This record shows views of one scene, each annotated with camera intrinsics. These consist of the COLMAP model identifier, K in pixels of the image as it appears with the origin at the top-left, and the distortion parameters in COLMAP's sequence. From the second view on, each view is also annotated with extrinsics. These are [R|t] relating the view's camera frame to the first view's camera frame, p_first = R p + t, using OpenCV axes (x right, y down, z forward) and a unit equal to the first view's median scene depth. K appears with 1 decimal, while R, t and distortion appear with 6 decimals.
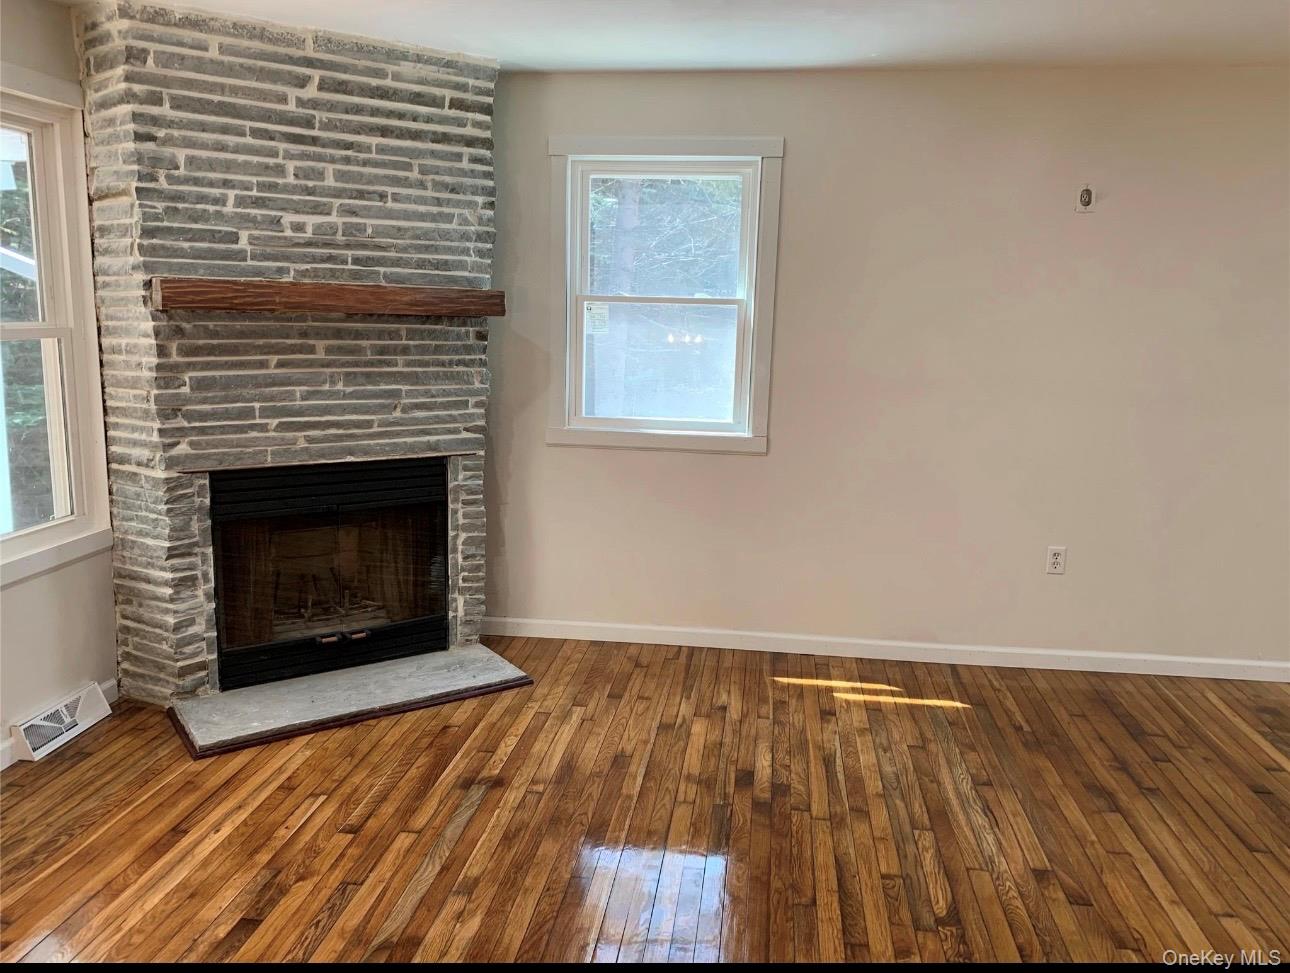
lens RADIAL K [[987.7, 0, 645.0], [0, 987.7, 486.5], [0, 0, 1]] dist [0.035893, -0.054235]
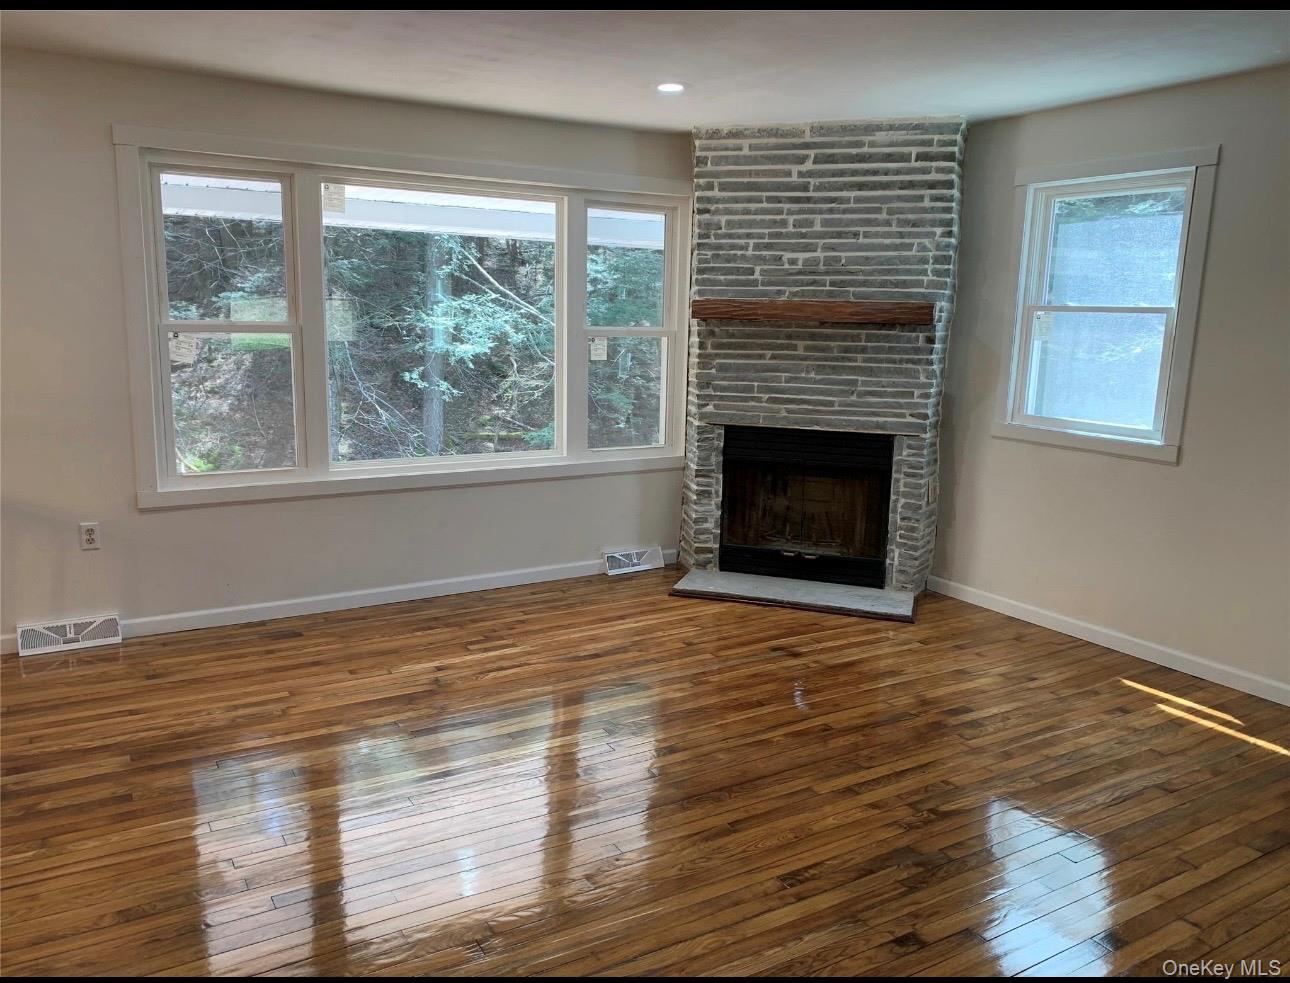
lens RADIAL K [[971.9, 0, 643.3], [0, 971.9, 517.5], [0, 0, 1]] dist [0.181643, -0.460867]
pose [[0.609639, 0.151794, -0.778010, 0.680525], [-0.153332, 0.985538, 0.072135, 0.036298], [0.777708, 0.075317, 0.624097, -0.038855]]
